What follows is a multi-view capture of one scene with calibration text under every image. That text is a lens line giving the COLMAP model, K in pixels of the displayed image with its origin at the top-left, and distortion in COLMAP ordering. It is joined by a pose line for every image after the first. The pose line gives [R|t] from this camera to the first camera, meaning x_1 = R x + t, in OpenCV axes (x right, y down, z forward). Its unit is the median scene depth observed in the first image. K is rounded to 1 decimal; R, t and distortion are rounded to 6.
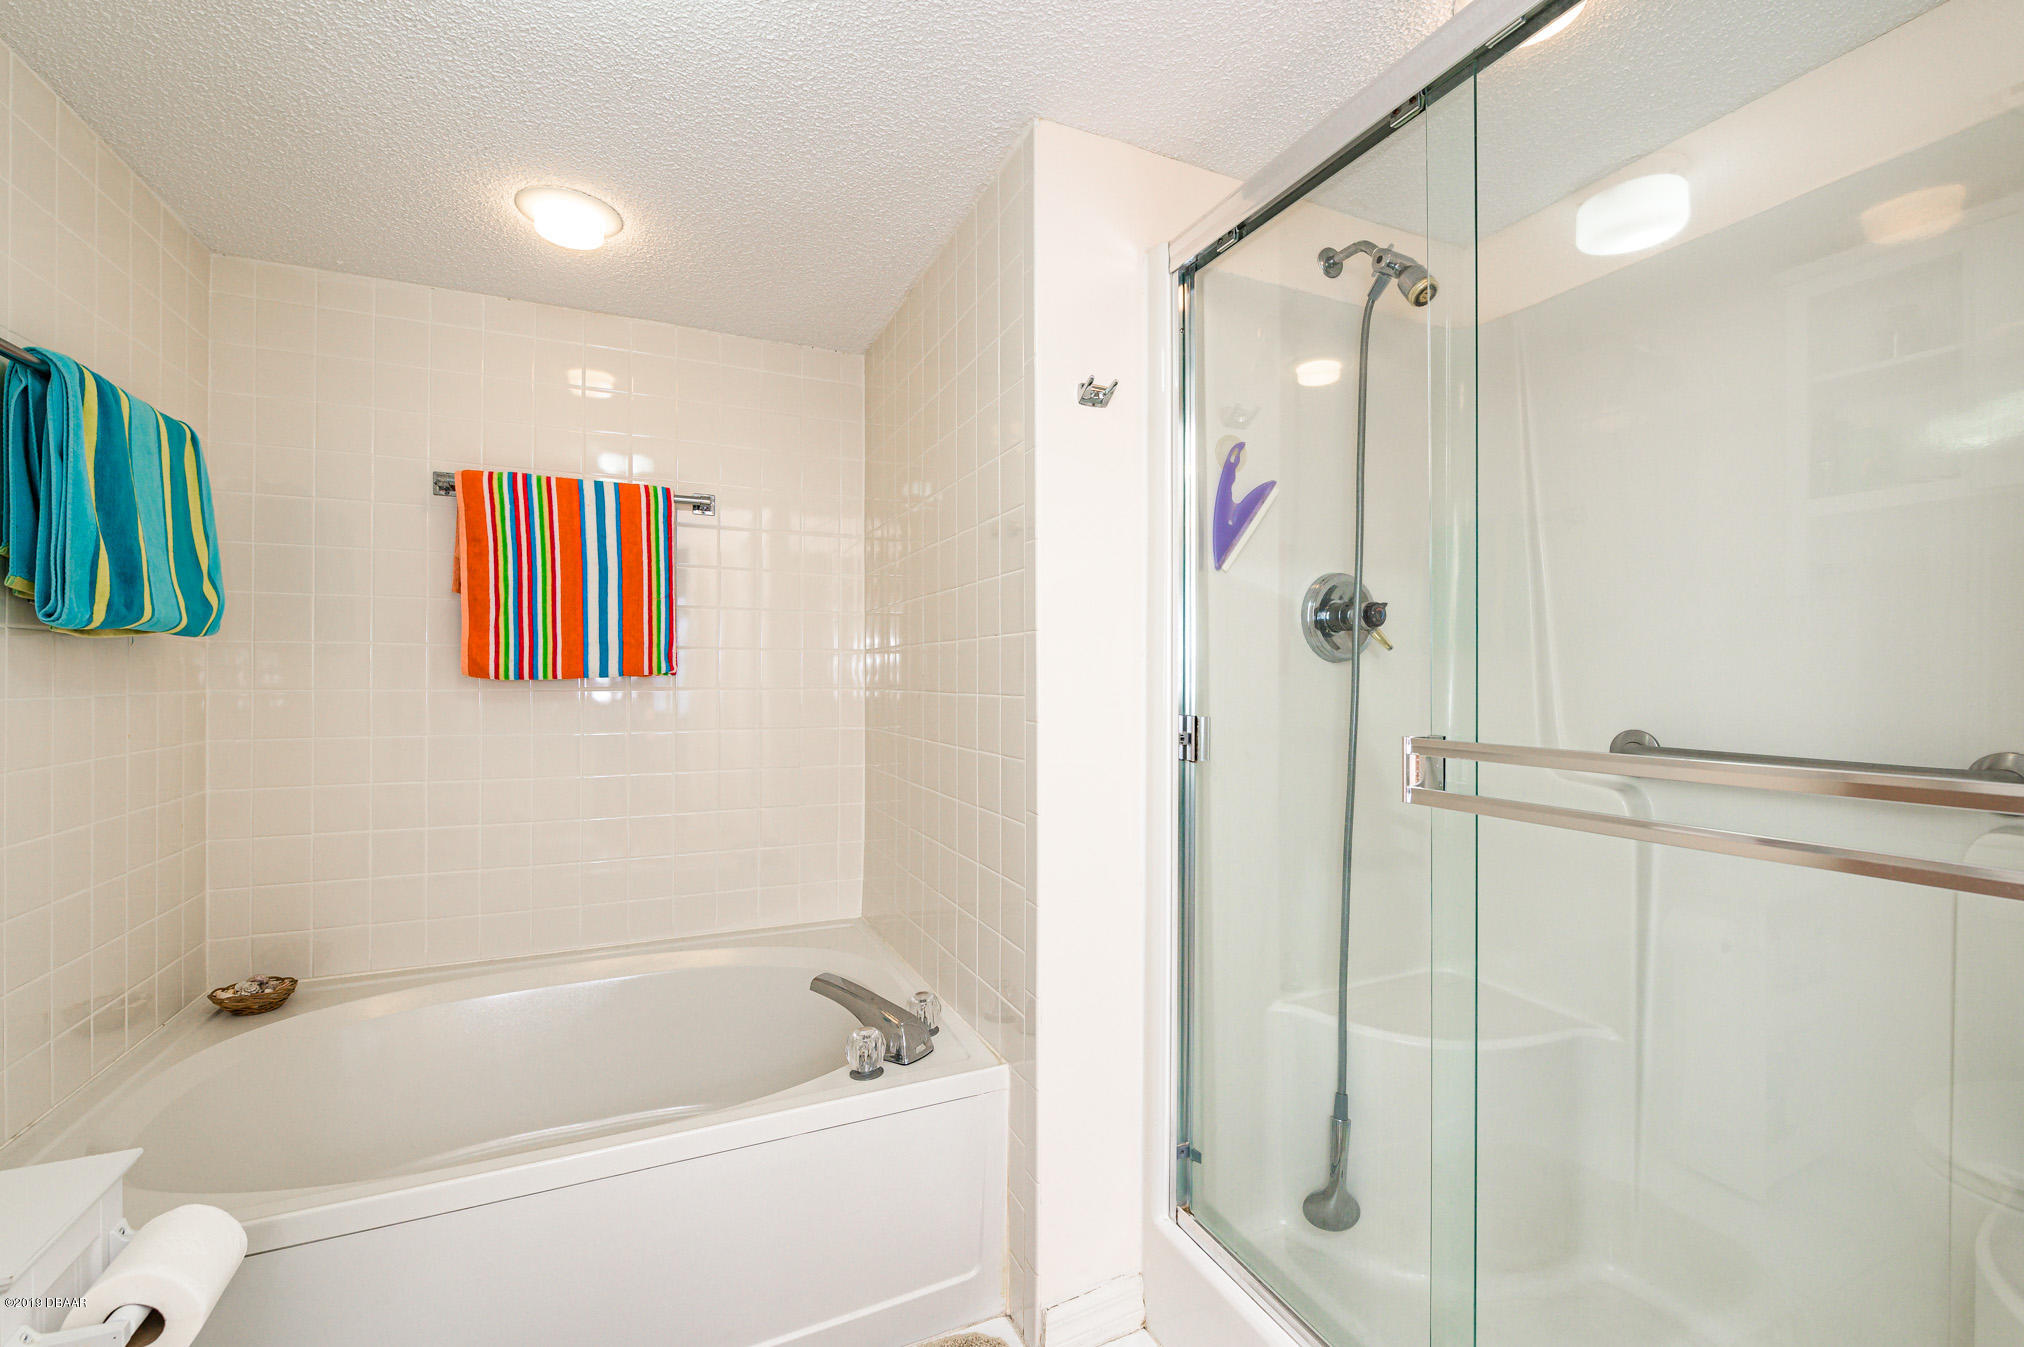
lens RADIAL K [[823.4, 0, 1007.7], [0, 823.4, 683.5], [0, 0, 1]] dist [0.006131, -0.001772]
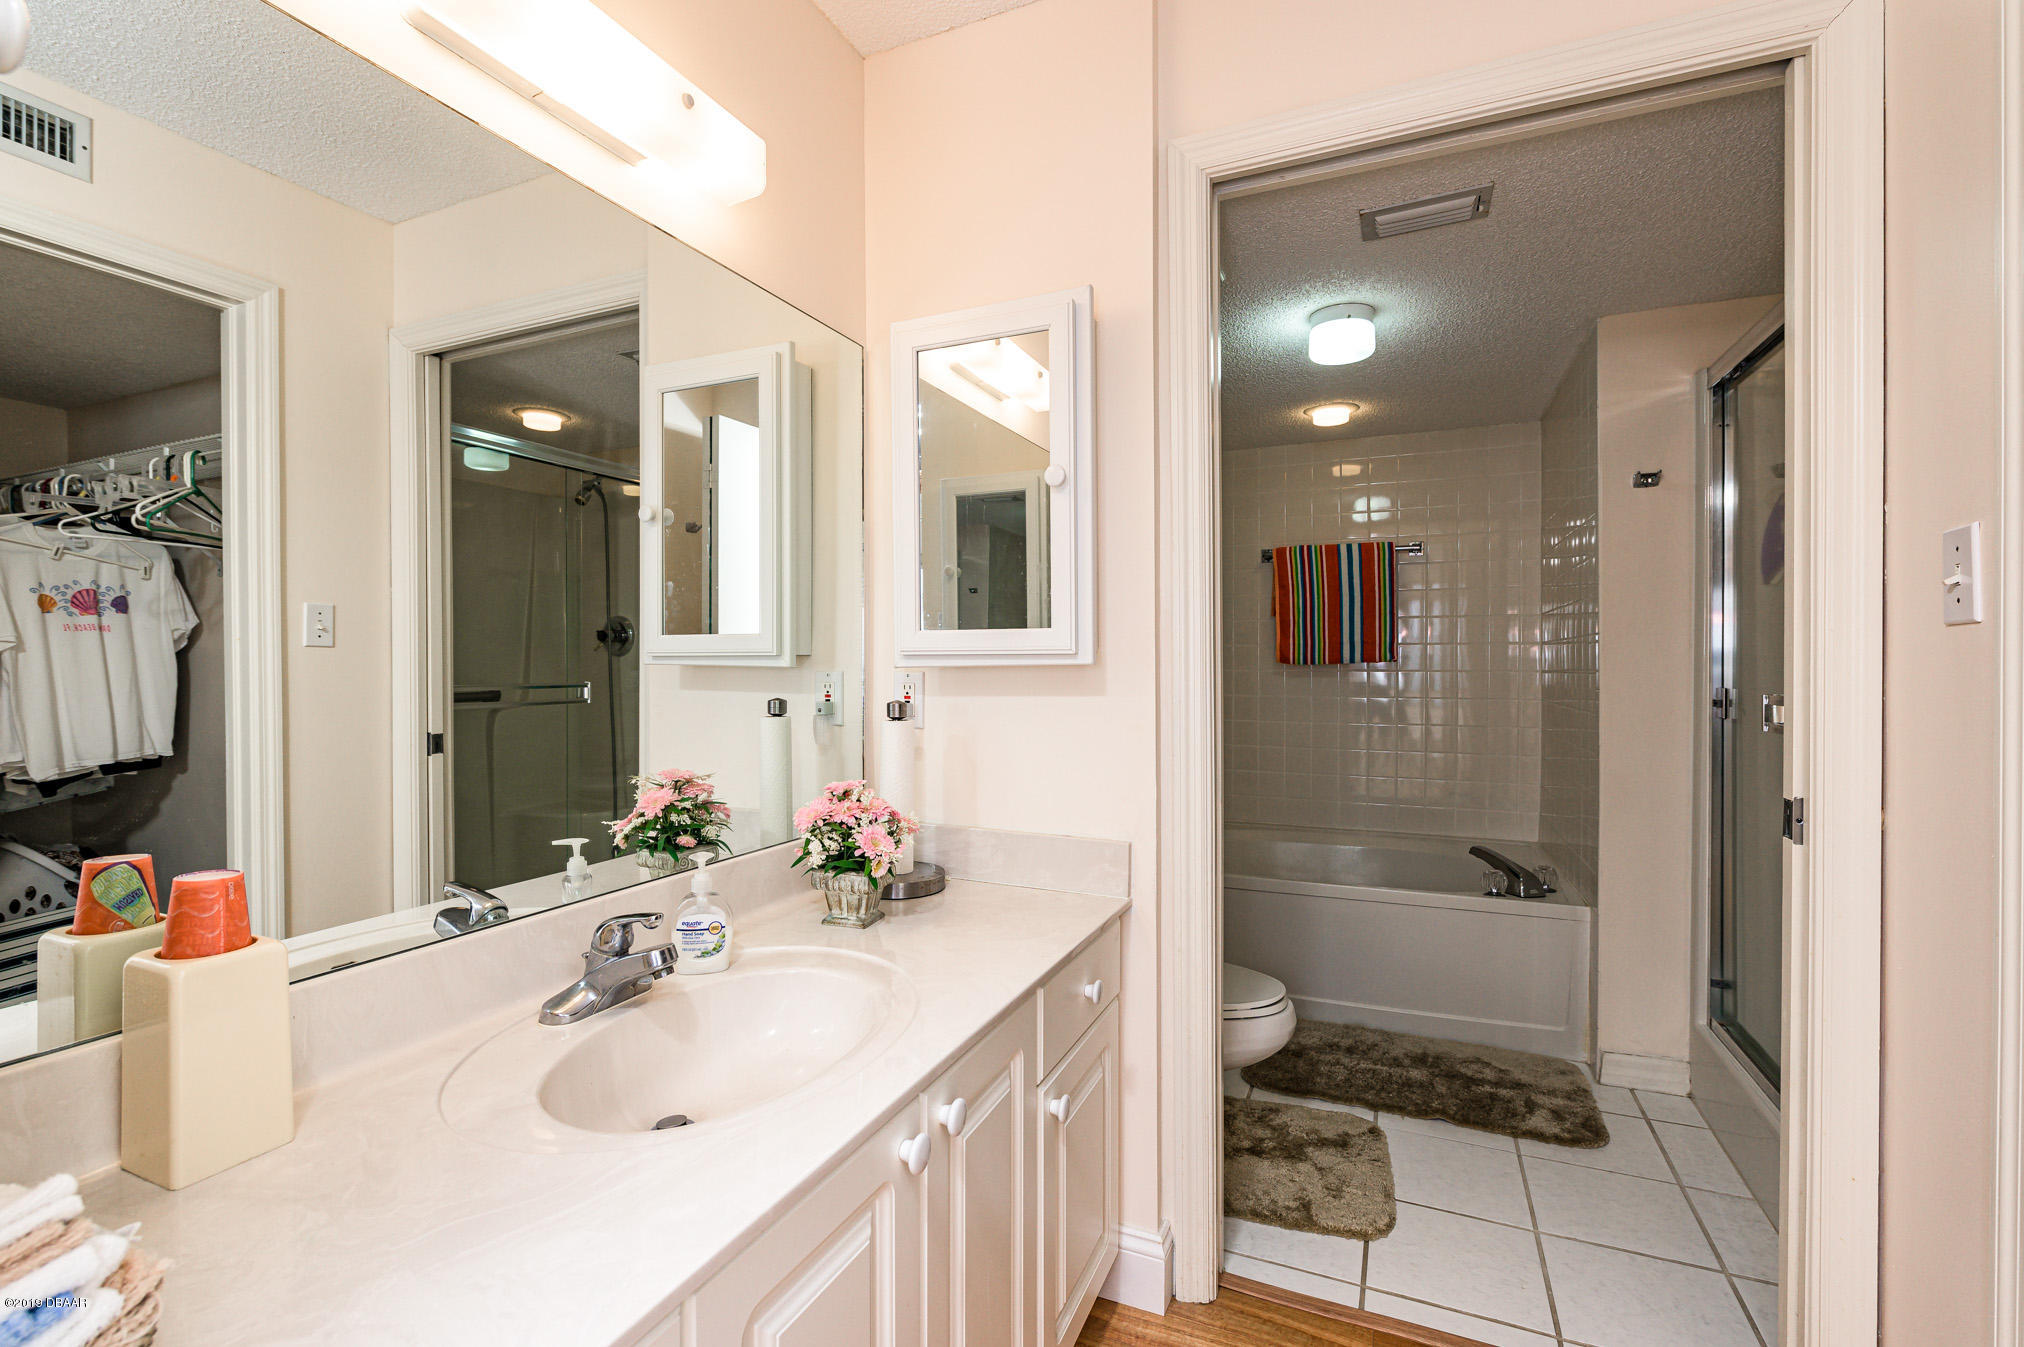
lens RADIAL K [[900.7, 0, 1006.1], [0, 900.7, 670.0], [0, 0, 1]] dist [-0.019502, -0.000082]
pose [[0.667708, -0.000725, -0.744423, 0.388996], [0.001950, 0.999998, 0.000775, 0.002859], [0.744421, -0.001969, 0.667708, -0.720472]]
